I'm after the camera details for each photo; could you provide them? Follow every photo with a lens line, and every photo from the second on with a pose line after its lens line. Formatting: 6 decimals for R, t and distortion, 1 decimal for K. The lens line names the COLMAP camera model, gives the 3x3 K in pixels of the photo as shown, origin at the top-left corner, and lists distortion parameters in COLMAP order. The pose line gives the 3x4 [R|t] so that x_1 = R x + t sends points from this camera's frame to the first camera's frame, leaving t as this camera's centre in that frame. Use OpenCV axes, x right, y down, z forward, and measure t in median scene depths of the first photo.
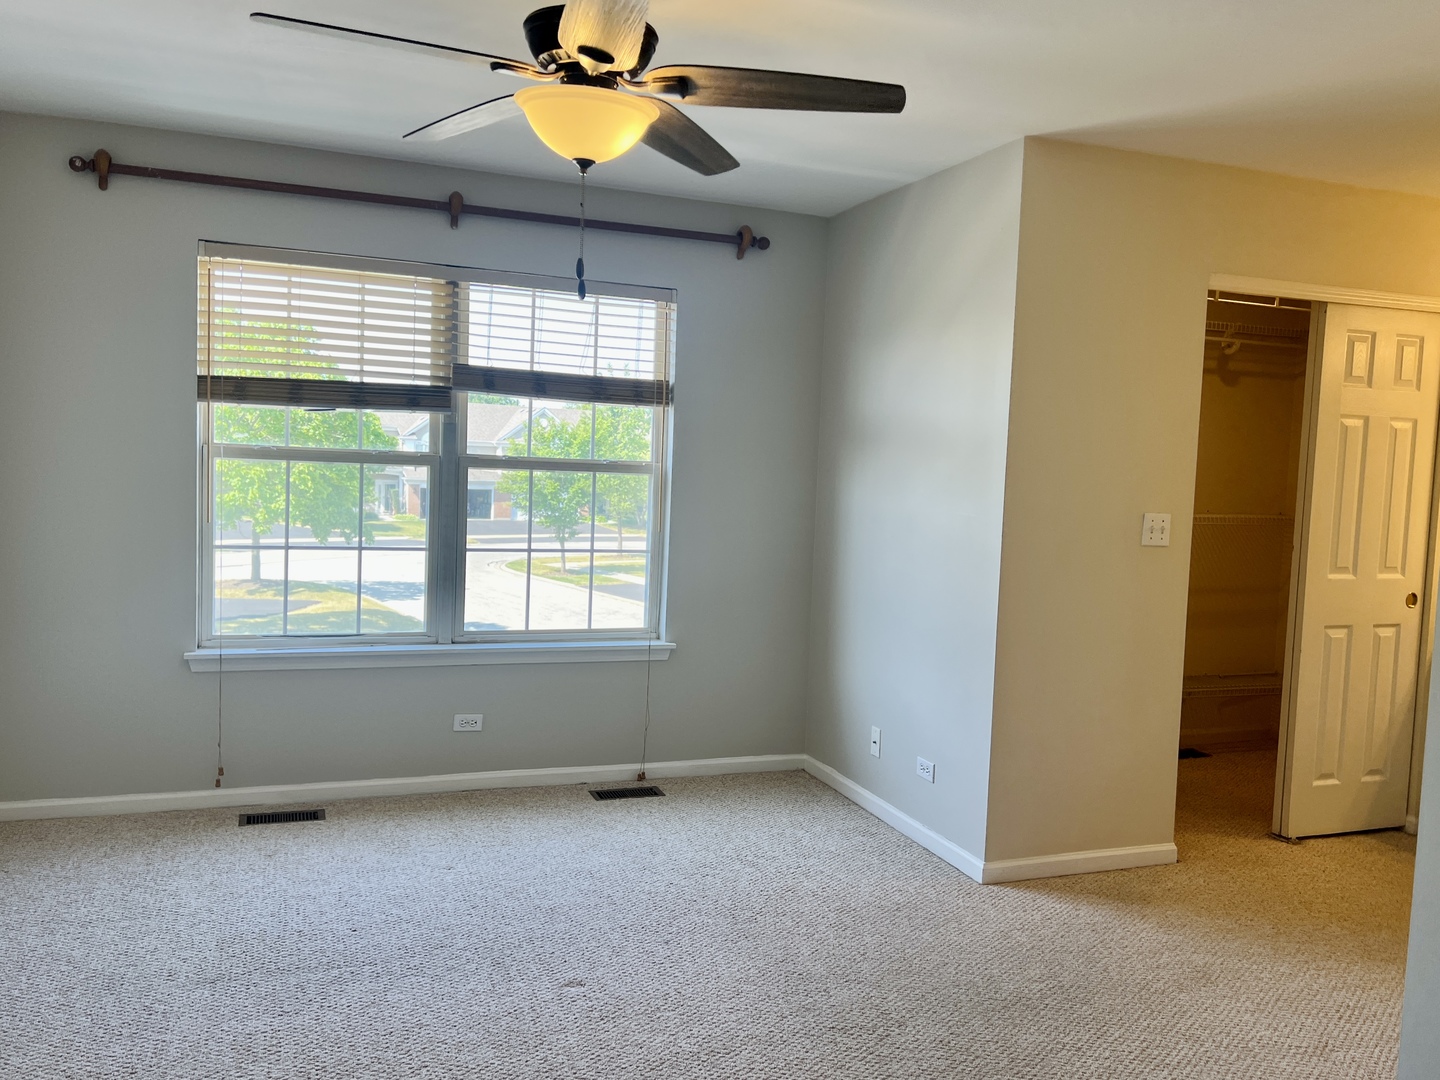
lens RADIAL K [[1163.2, 0, 719.8], [0, 1163.2, 529.7], [0, 0, 1]] dist [0.074657, -0.080170]
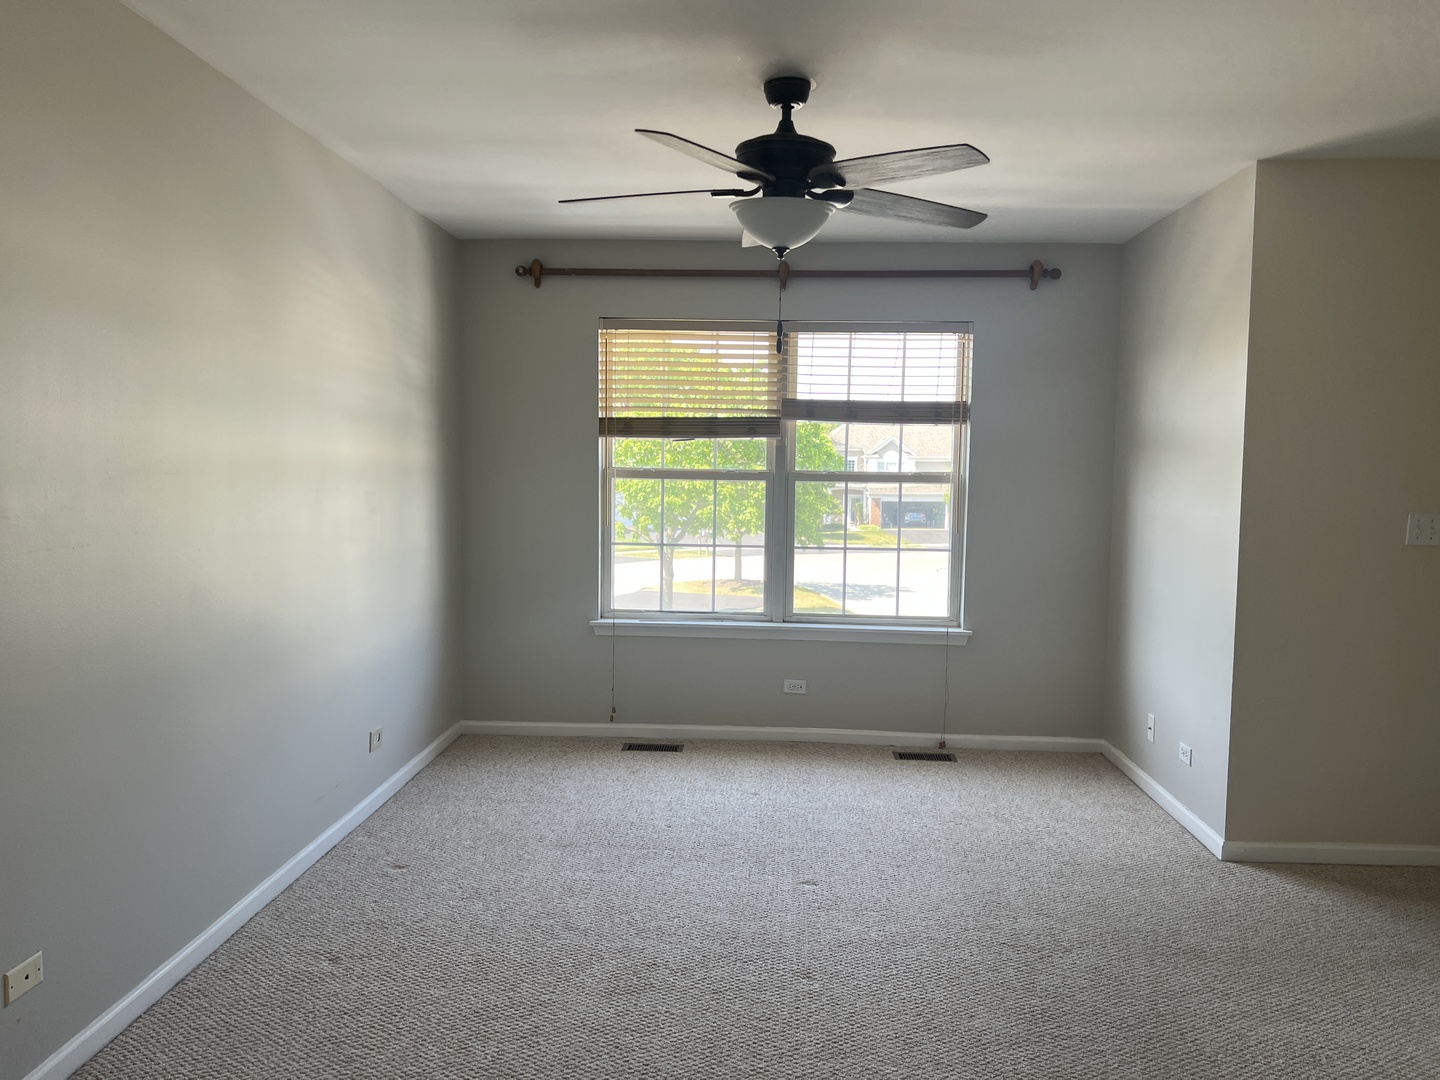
lens RADIAL K [[1068.5, 0, 719.4], [0, 1068.5, 538.3], [0, 0, 1]] dist [0.105855, -0.133045]
pose [[0.919811, 0.001161, -0.392359, 0.160257], [-0.001356, 0.999999, -0.000219, 0.007342], [0.392358, 0.000733, 0.919812, -0.078301]]
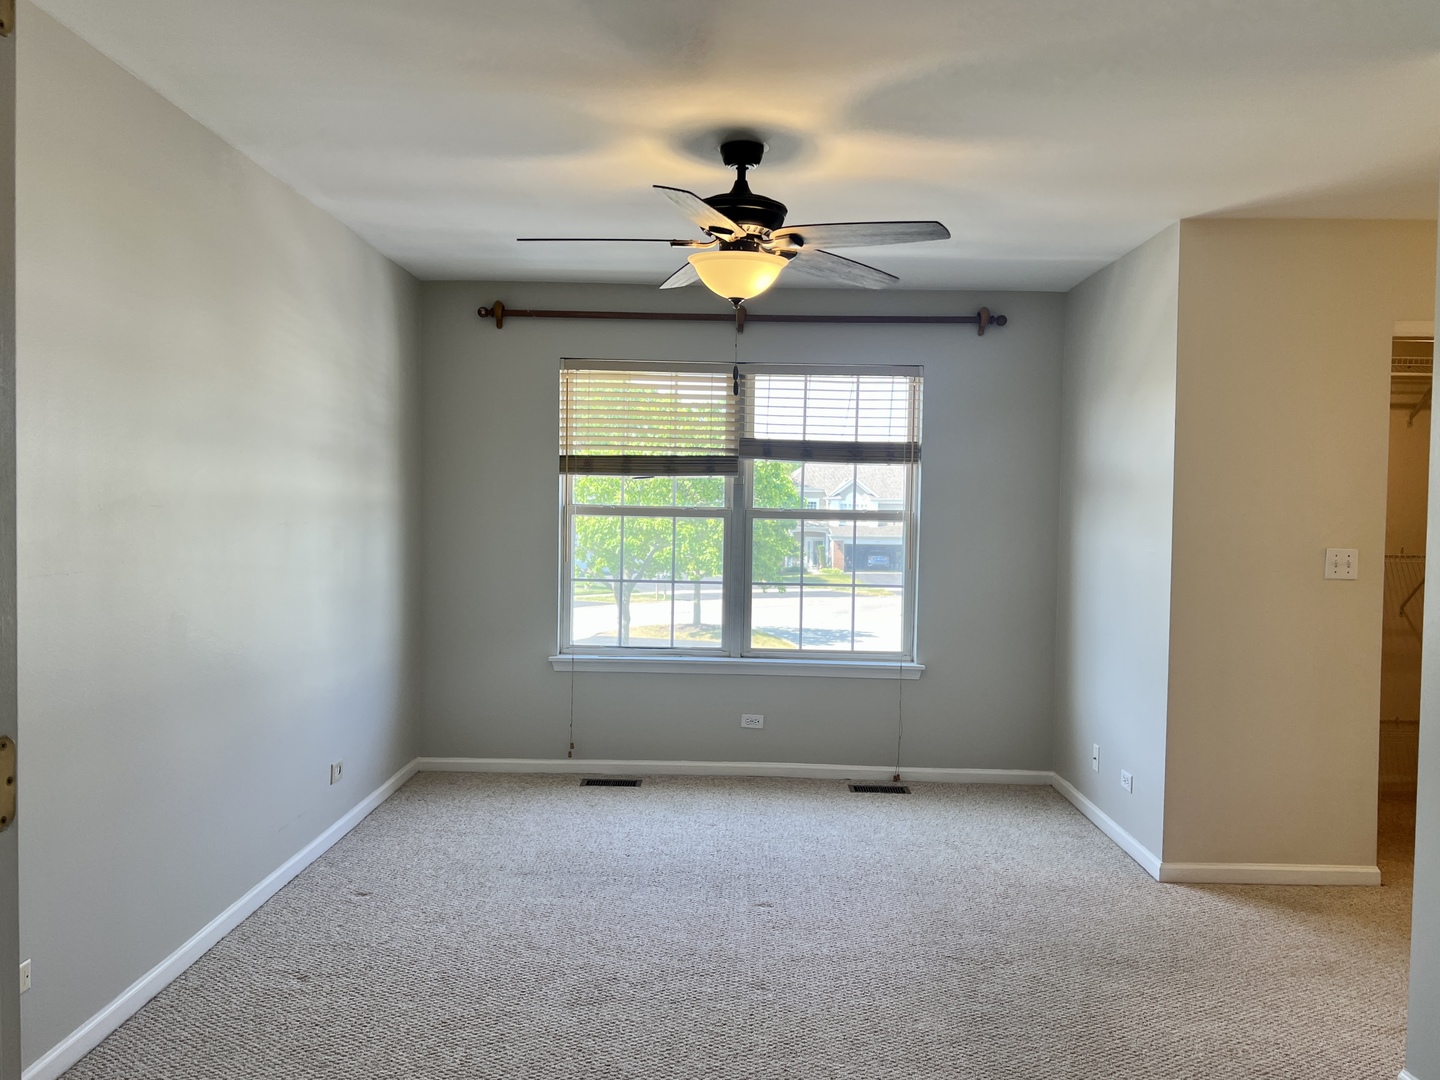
lens RADIAL K [[1106.8, 0, 720.0], [0, 1106.8, 540.0], [0, 0, 1]] dist [0.132800, -0.175756]
pose [[0.934174, -0.012006, -0.356615, 0.184218], [-0.001778, 0.999265, -0.038301, 0.015903], [0.356812, 0.036414, 0.933466, -0.136478]]
